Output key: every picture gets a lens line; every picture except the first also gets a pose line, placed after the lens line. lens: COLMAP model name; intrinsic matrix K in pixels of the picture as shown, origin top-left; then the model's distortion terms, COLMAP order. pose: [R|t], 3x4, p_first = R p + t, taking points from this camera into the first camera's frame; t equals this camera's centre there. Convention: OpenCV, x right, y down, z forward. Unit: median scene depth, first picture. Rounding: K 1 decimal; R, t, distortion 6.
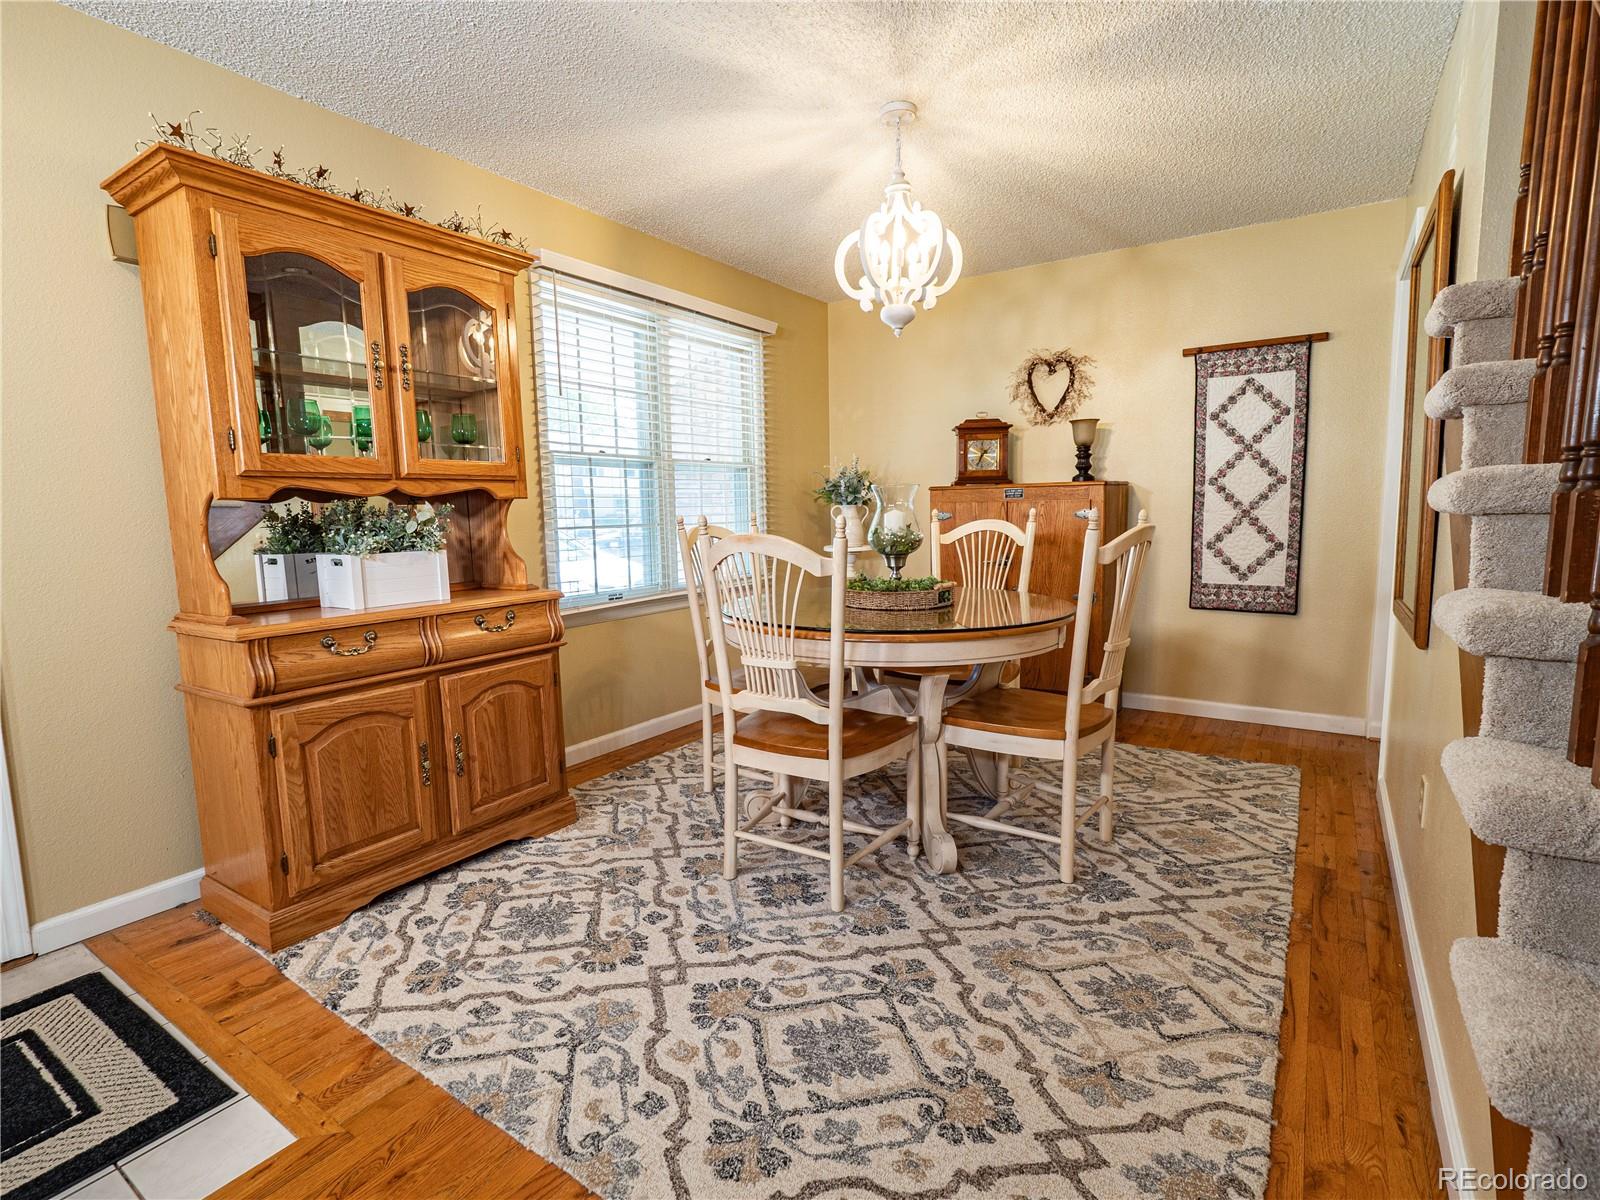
lens RADIAL K [[779.1, 0, 796.6], [0, 779.1, 598.6], [0, 0, 1]] dist [-0.007918, 0.004083]
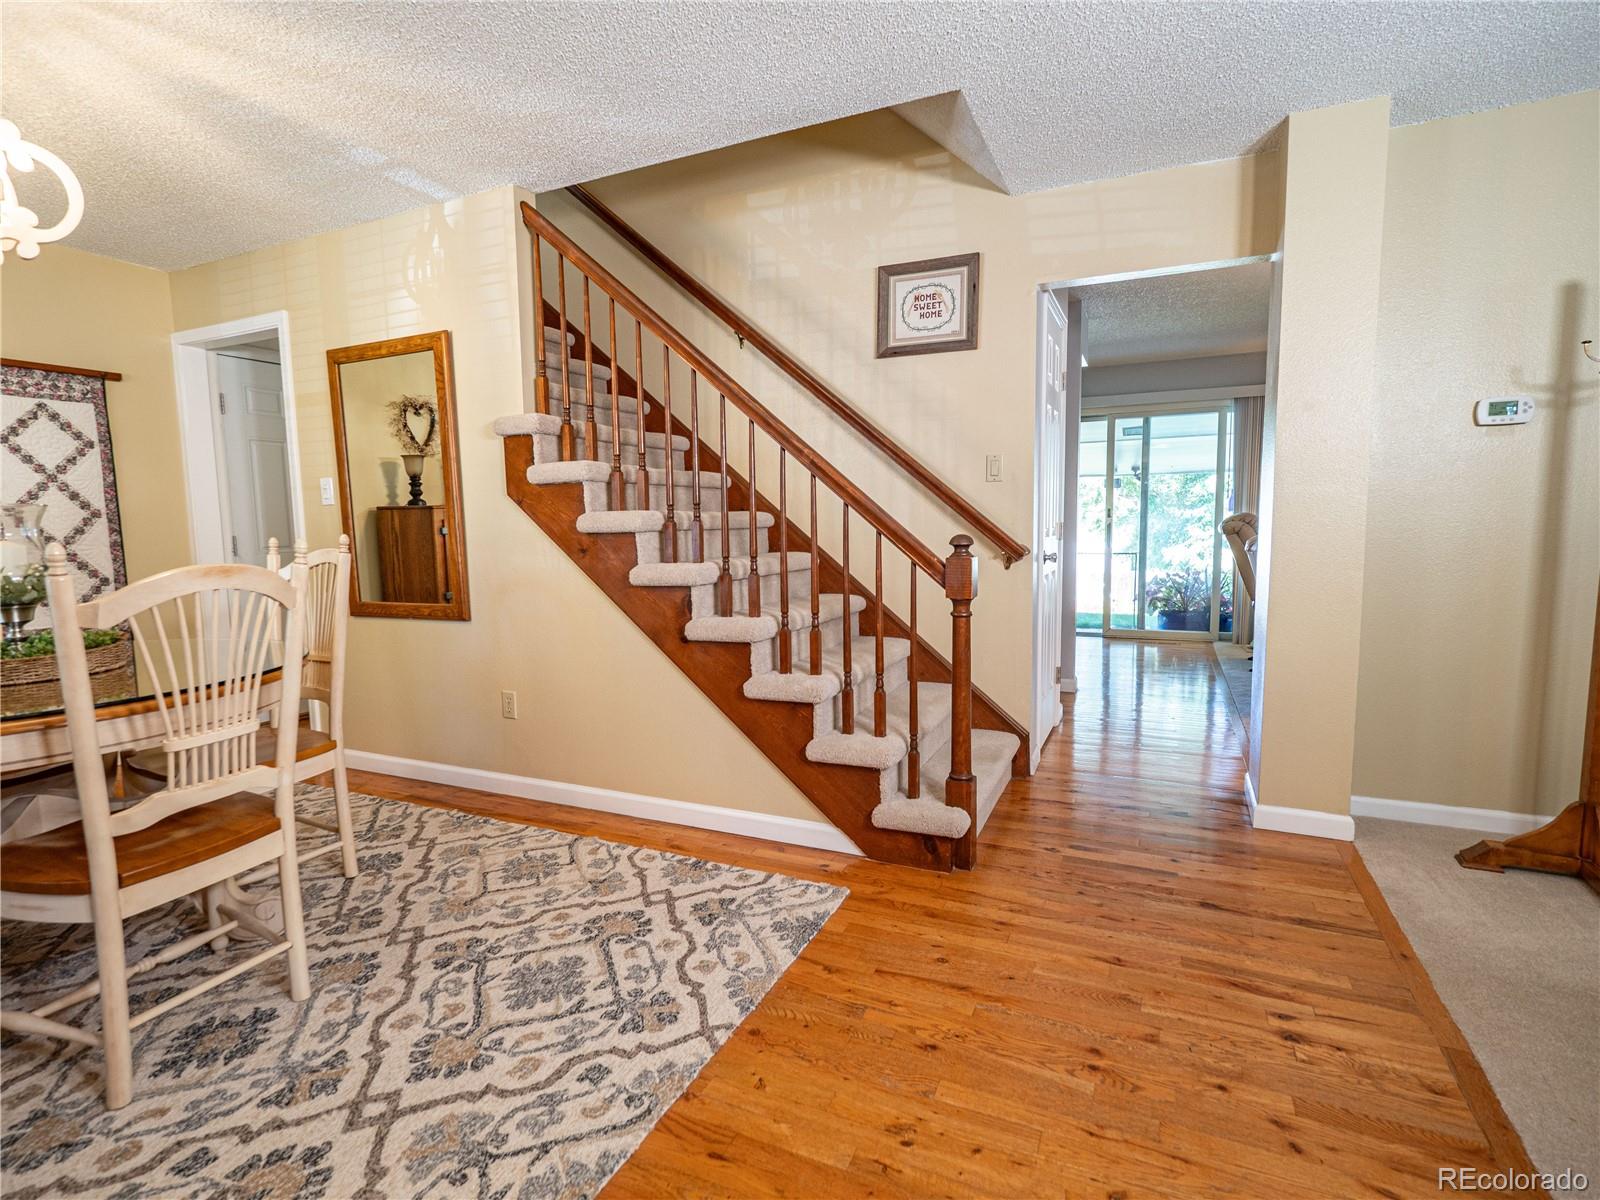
lens RADIAL K [[779.1, 0, 766.8], [0, 779.1, 605.6], [0, 0, 1]] dist [-0.007918, 0.004083]
pose [[-0.116475, -0.088599, 0.989234, -0.811205], [0.135308, 0.985311, 0.104179, -0.047788], [-0.983934, 0.145985, -0.102776, 0.514647]]
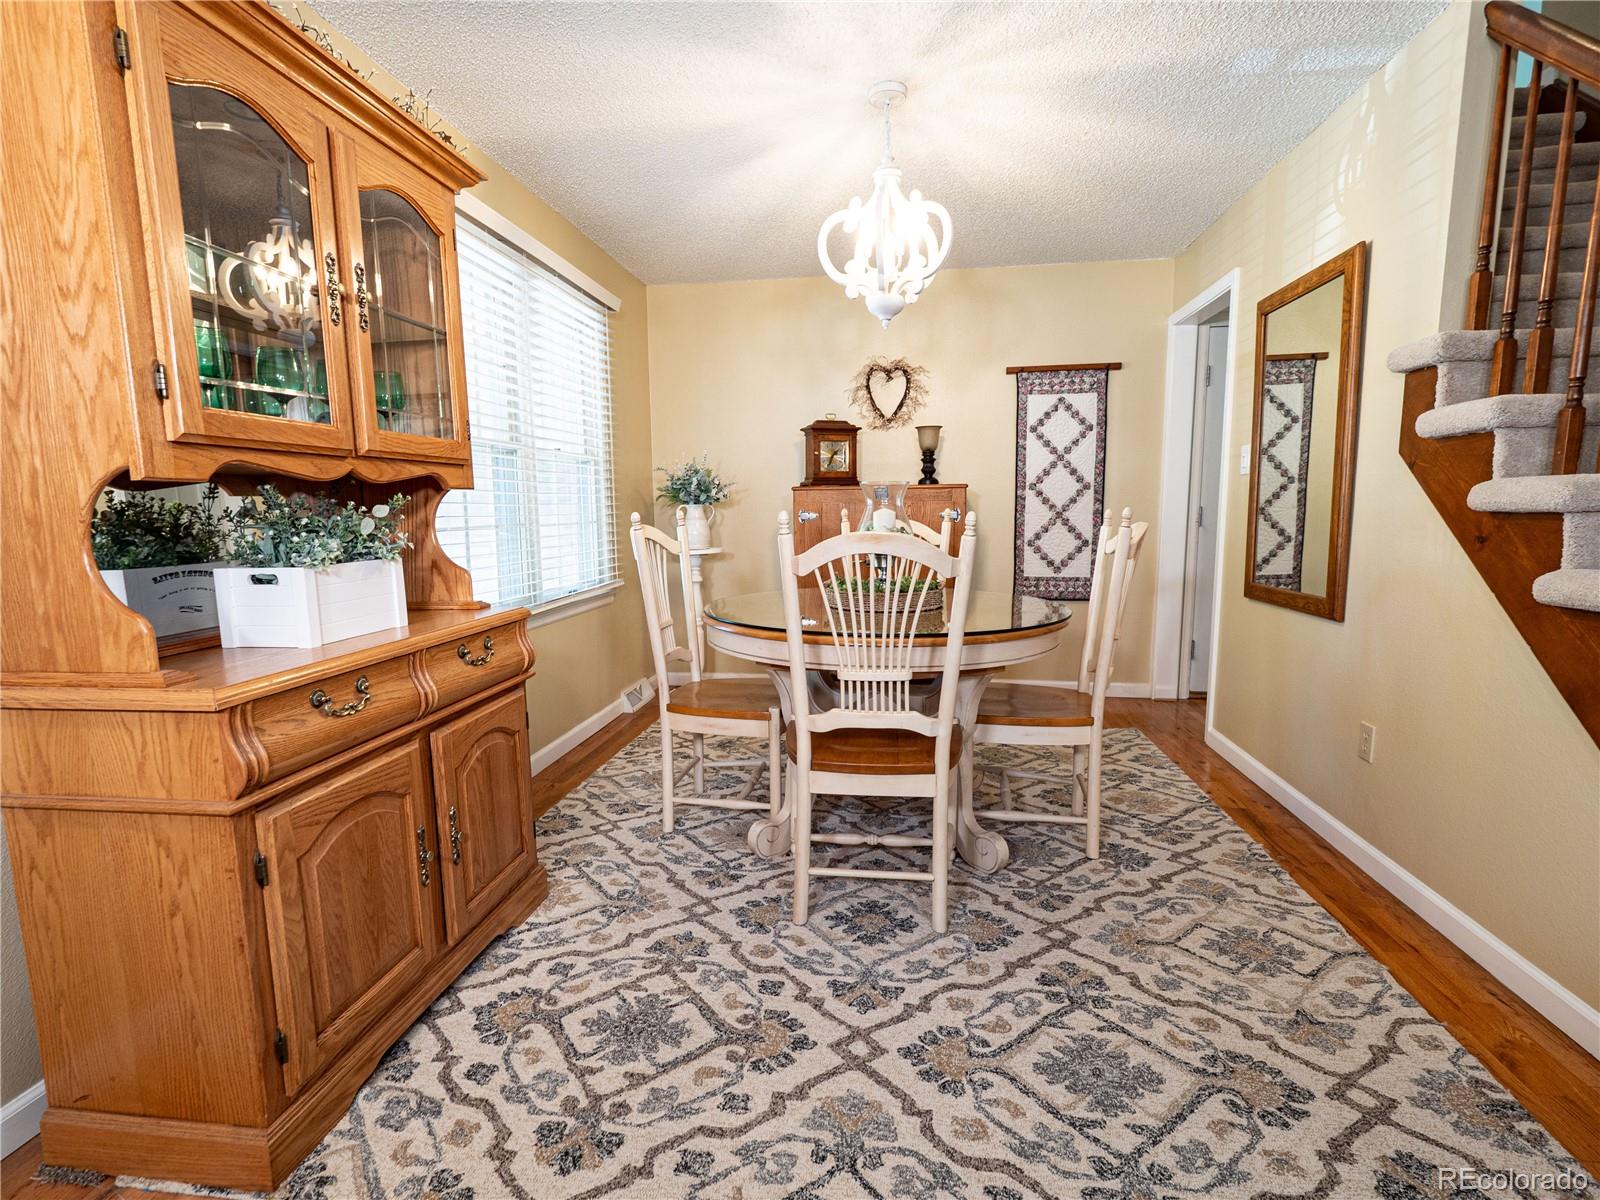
lens RADIAL K [[779.1, 0, 803.5], [0, 779.1, 606.9], [0, 0, 1]] dist [-0.007918, 0.004083]
pose [[0.906564, -0.045244, 0.419636, -0.471896], [0.042381, 0.998971, 0.016150, -0.014814], [-0.419935, 0.003144, 0.907549, 0.209765]]
